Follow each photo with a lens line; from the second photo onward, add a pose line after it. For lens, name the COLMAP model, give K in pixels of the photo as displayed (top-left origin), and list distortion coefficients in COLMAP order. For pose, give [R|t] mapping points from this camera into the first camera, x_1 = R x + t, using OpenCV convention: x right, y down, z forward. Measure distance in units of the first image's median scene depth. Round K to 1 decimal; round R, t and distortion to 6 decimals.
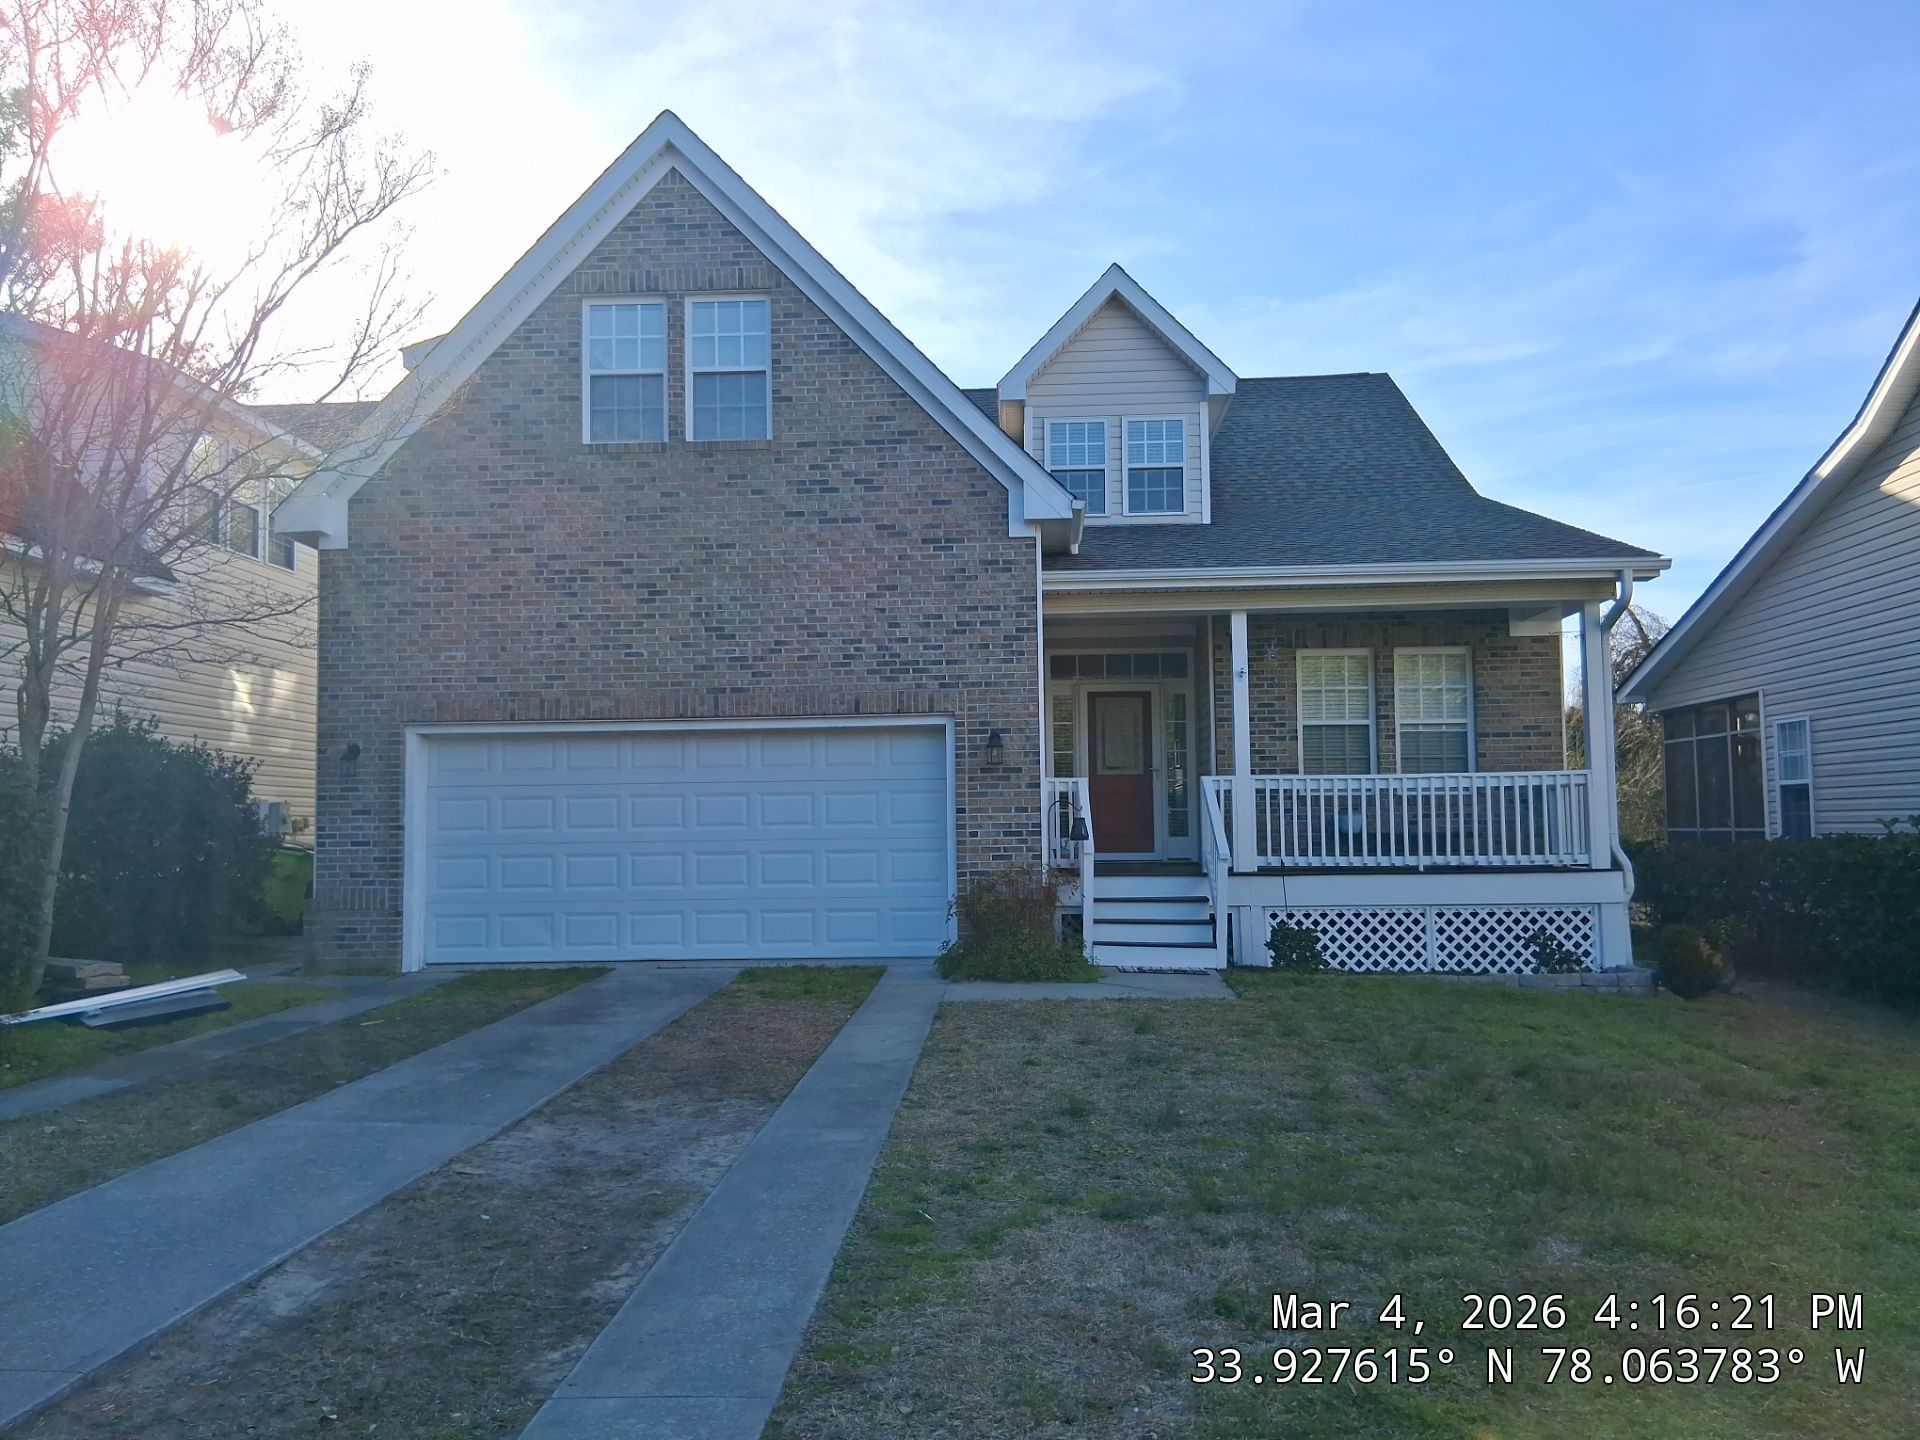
lens RADIAL K [[1497.4, 0, 961.7], [0, 1497.4, 740.3], [0, 0, 1]] dist [0.143359, -0.307328]
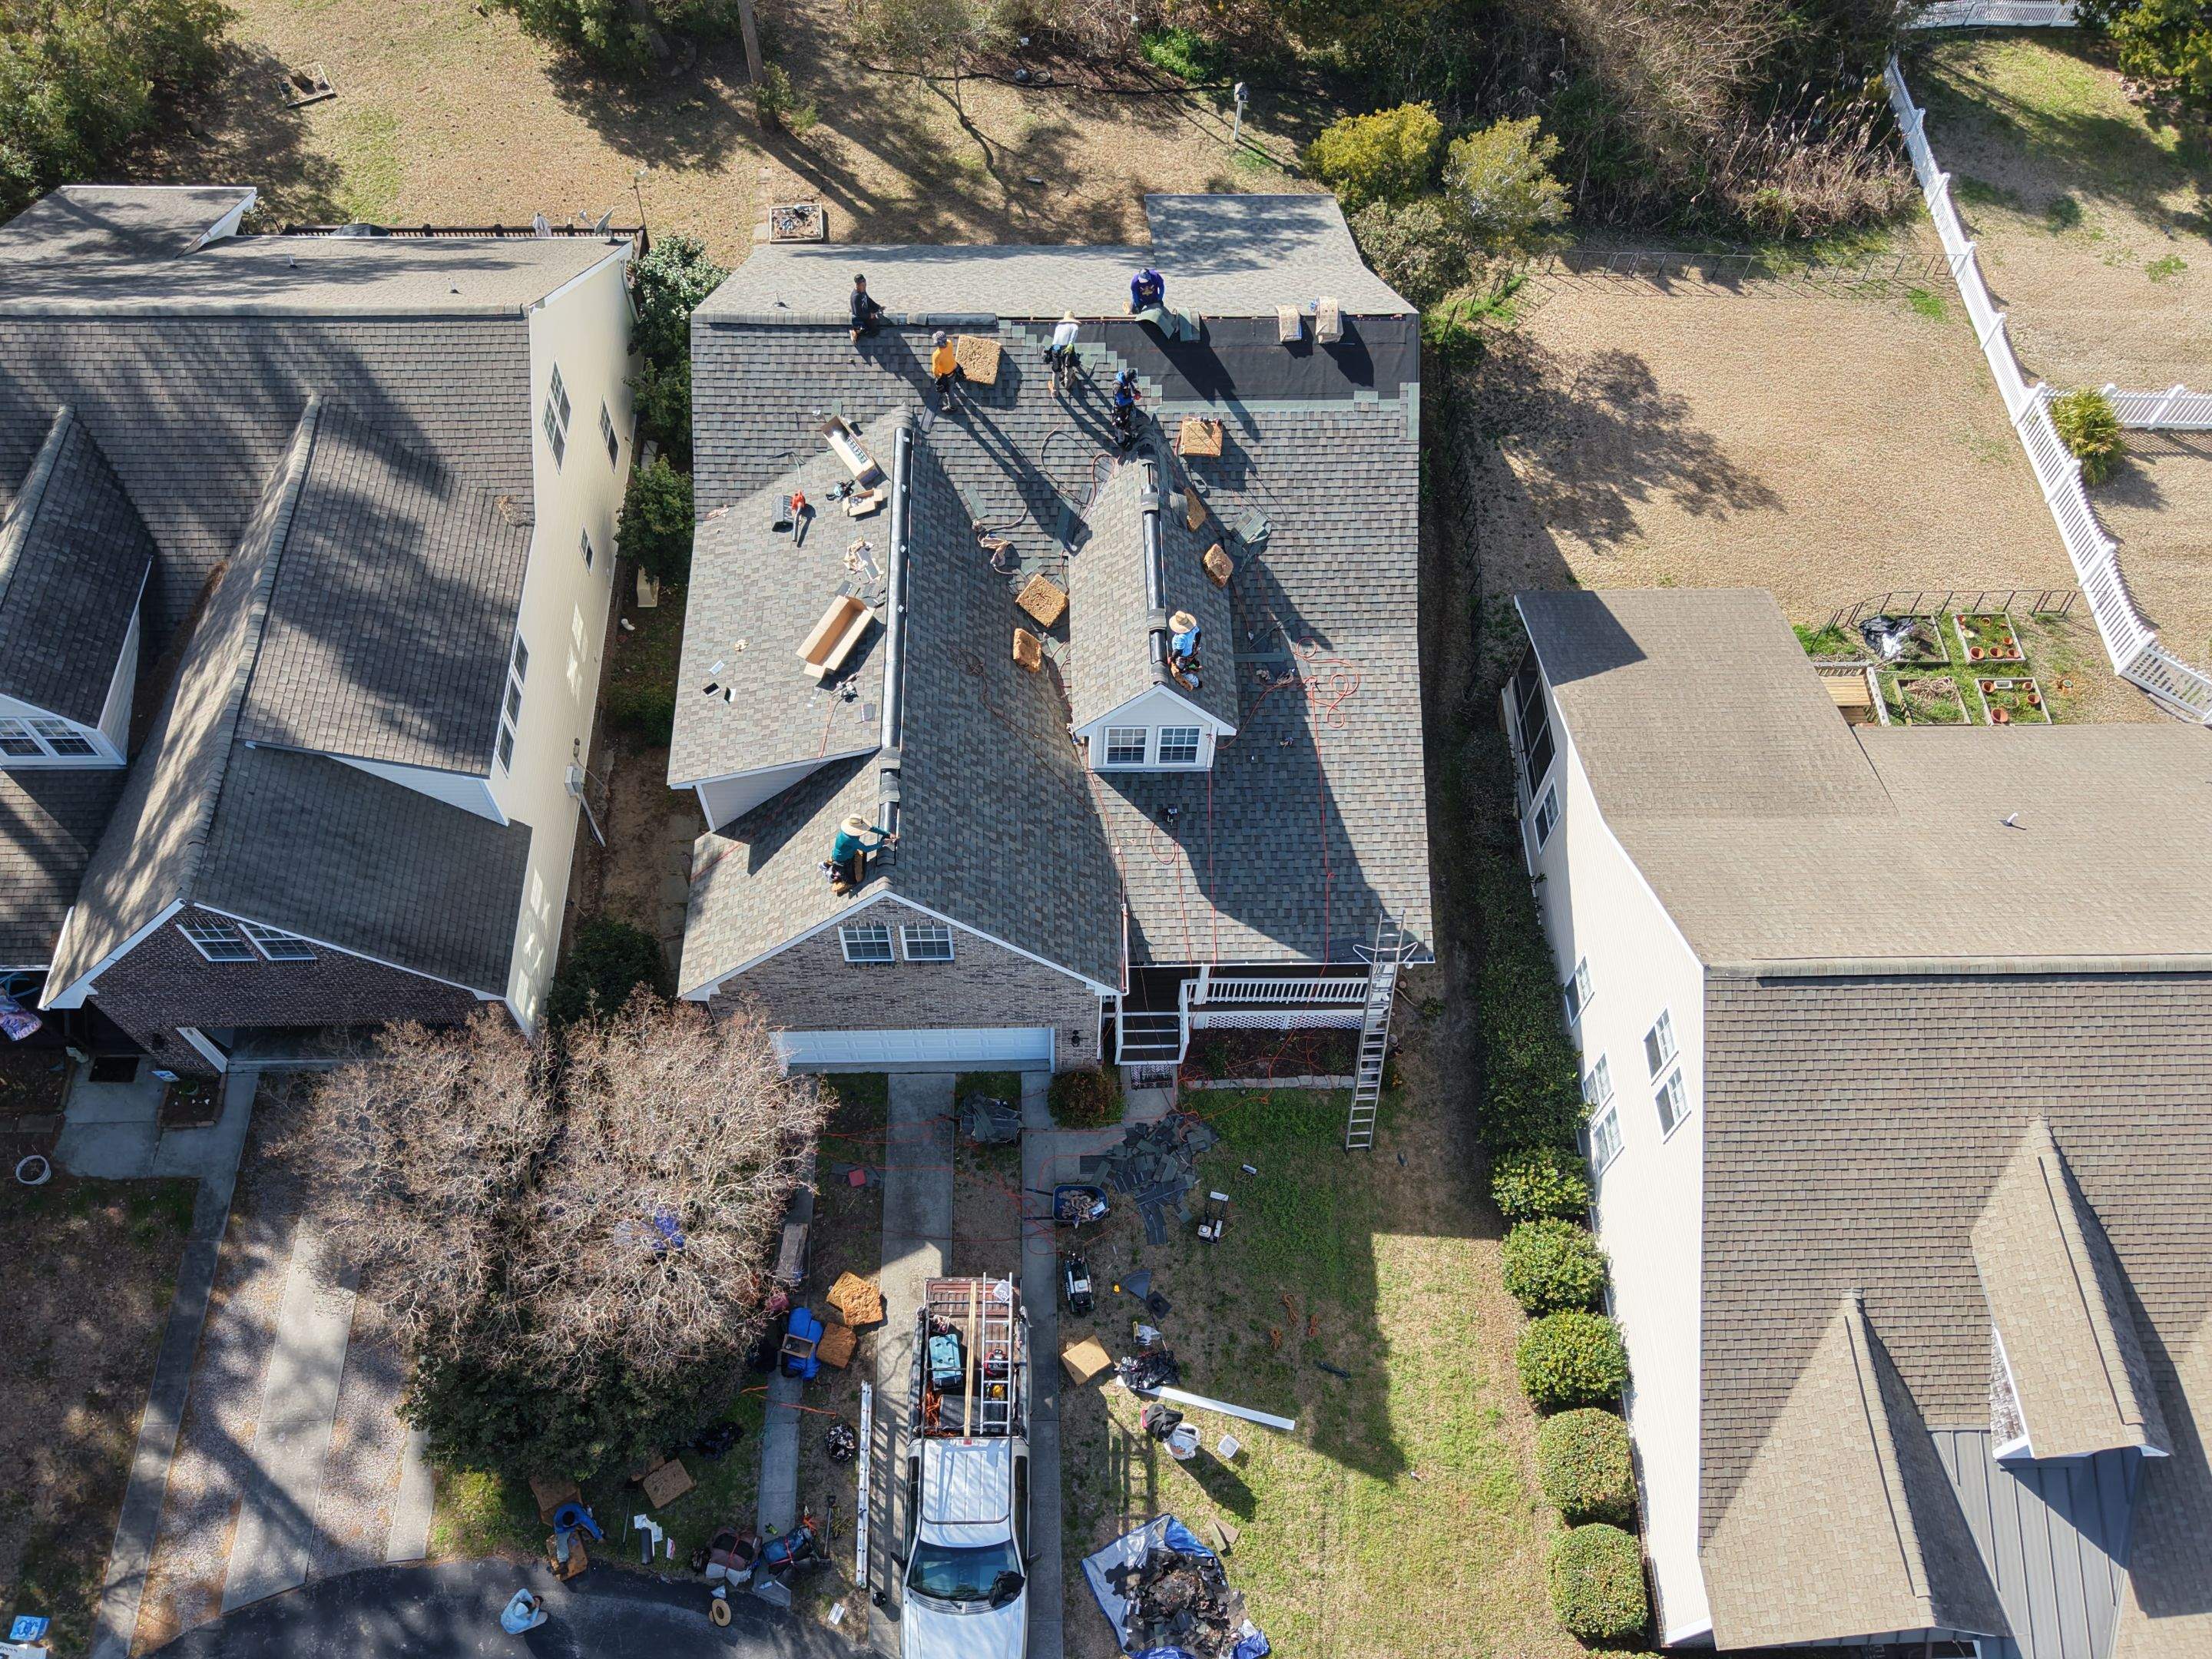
lens RADIAL K [[1727.2, 0, 1099.0], [0, 1727.2, 848.0], [0, 0, 1]] dist [0.085691, -0.128473]
pose [[0.996644, -0.044250, 0.068867, -0.090449], [-0.041806, 0.448165, 0.892973, -2.095678], [-0.070378, -0.892855, 0.444811, 0.205912]]
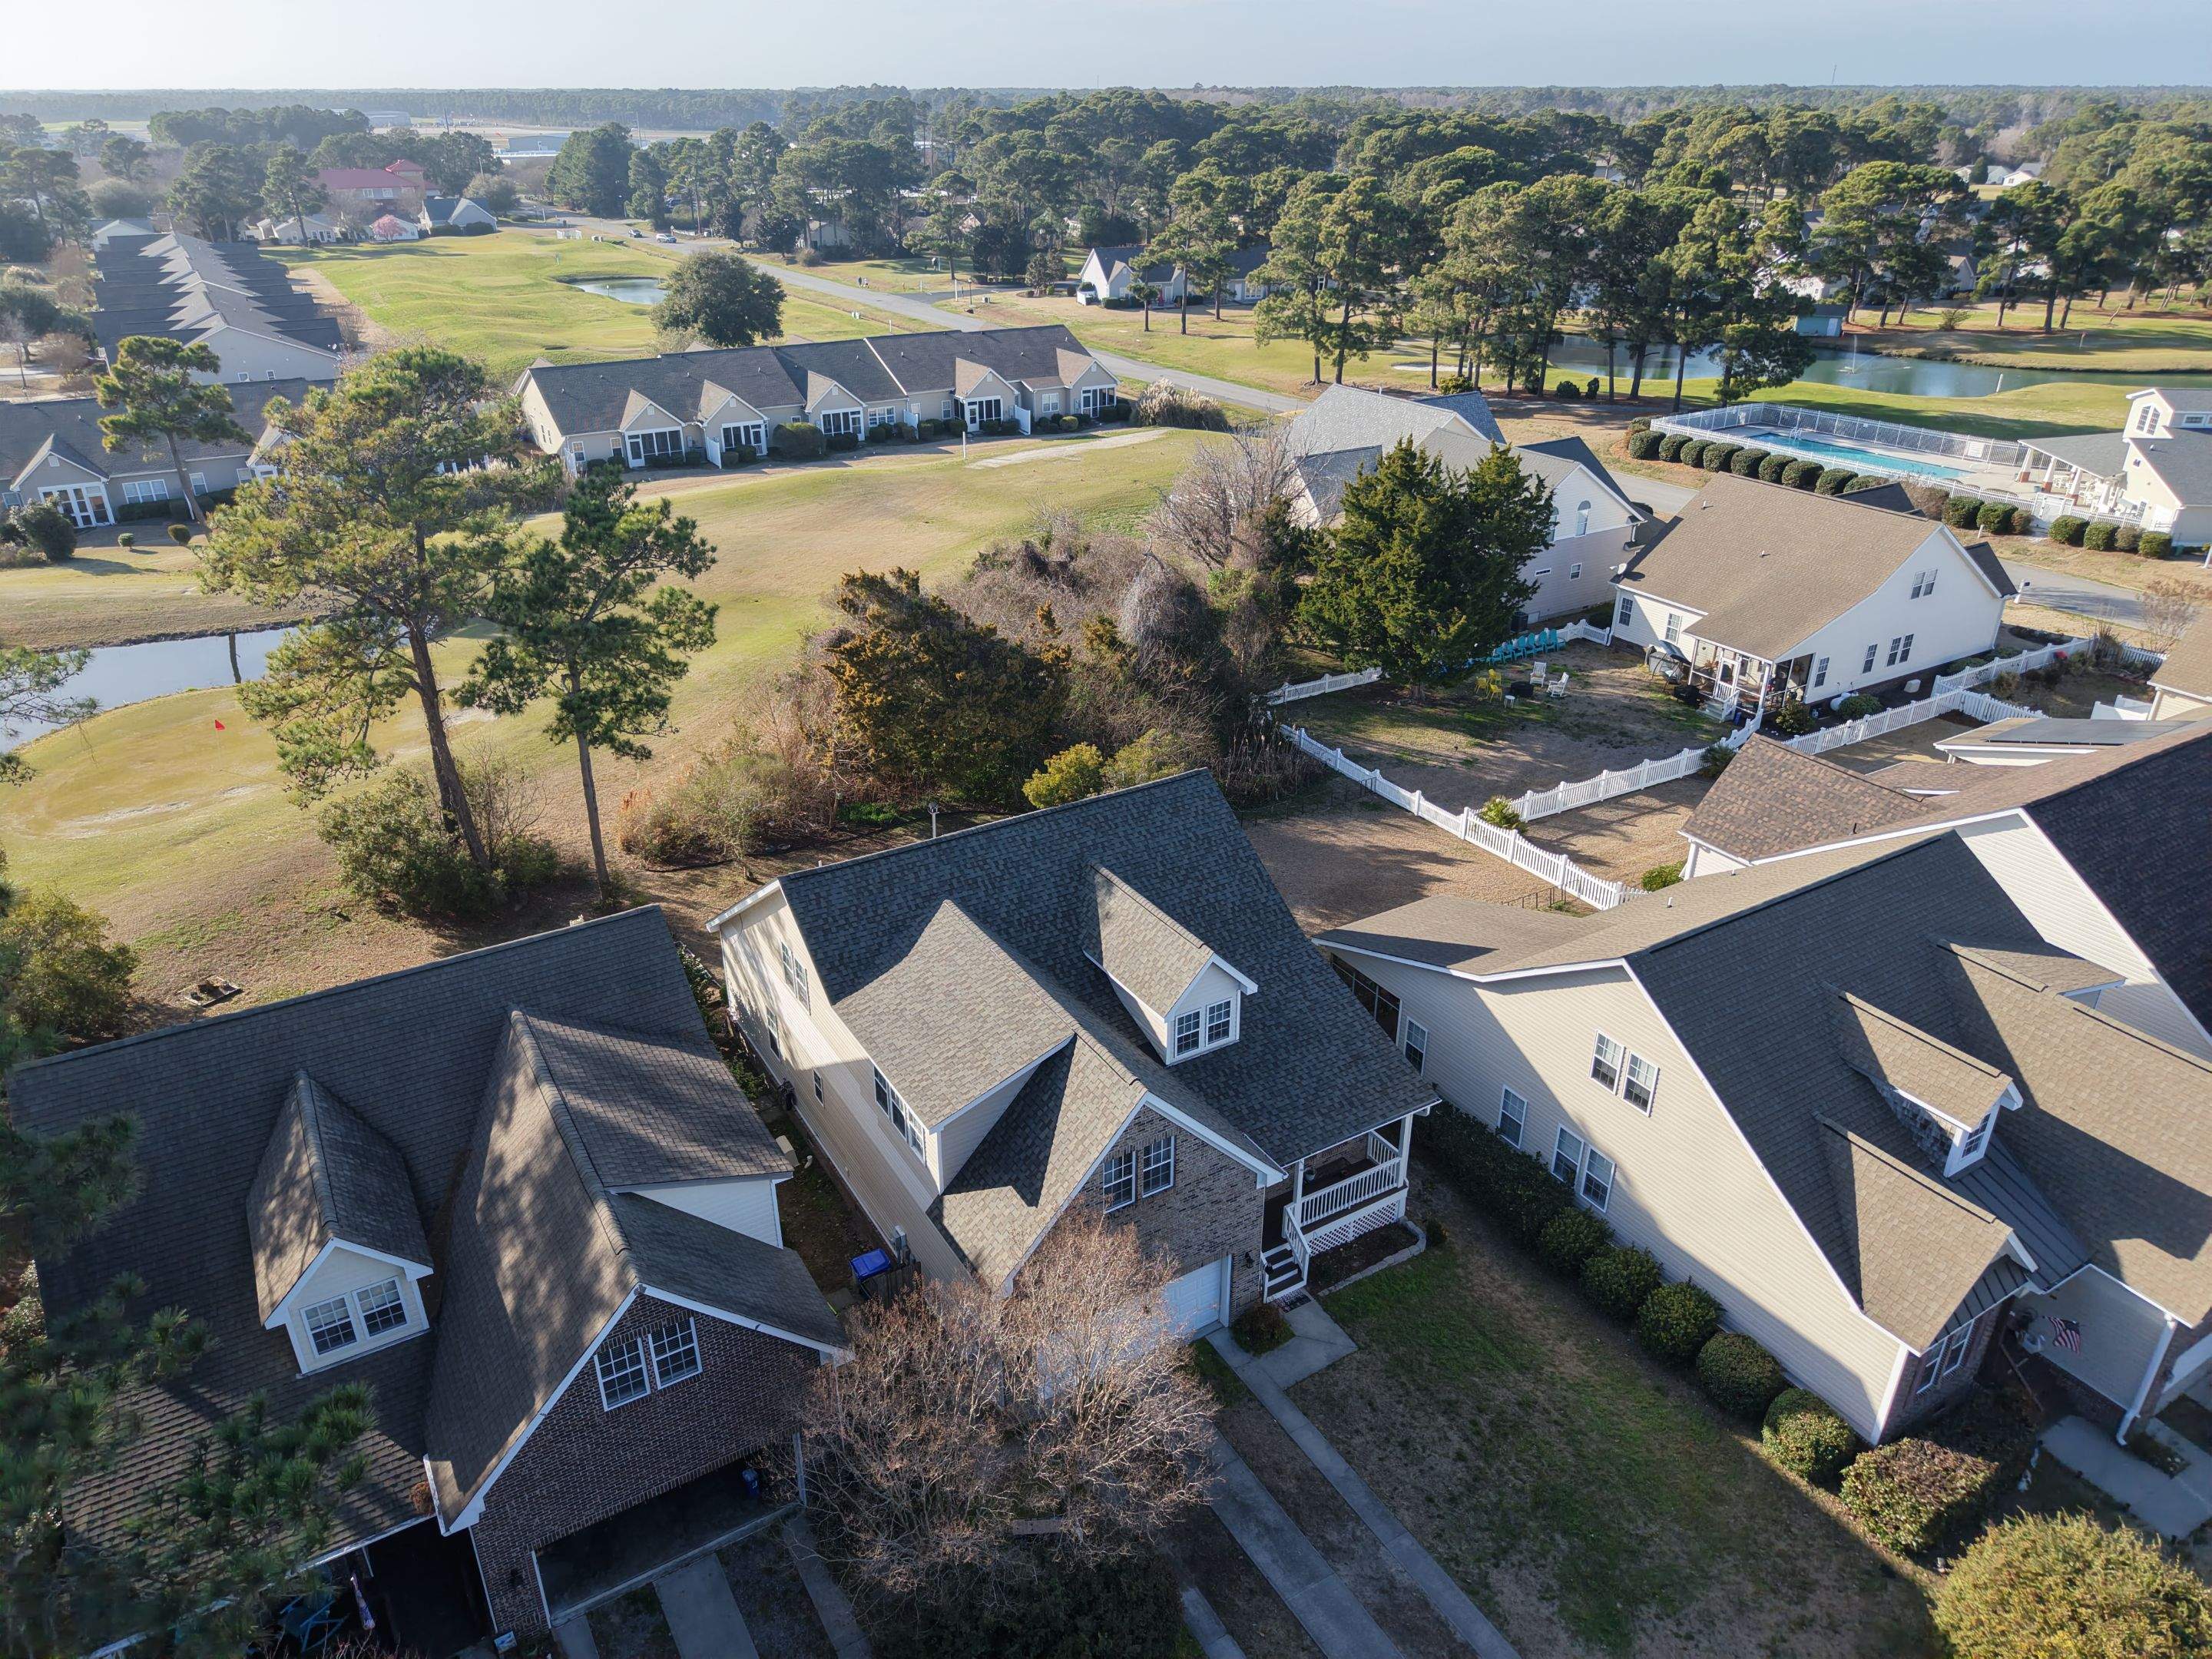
lens RADIAL K [[1472.7, 0, 1106.6], [0, 1472.7, 831.4], [0, 0, 1]] dist [0.065381, -0.067596]
pose [[0.829168, -0.235408, 0.507014, -1.234863], [-0.046912, 0.874499, 0.482753, -1.766845], [-0.557027, -0.424069, 0.714063, -0.324189]]
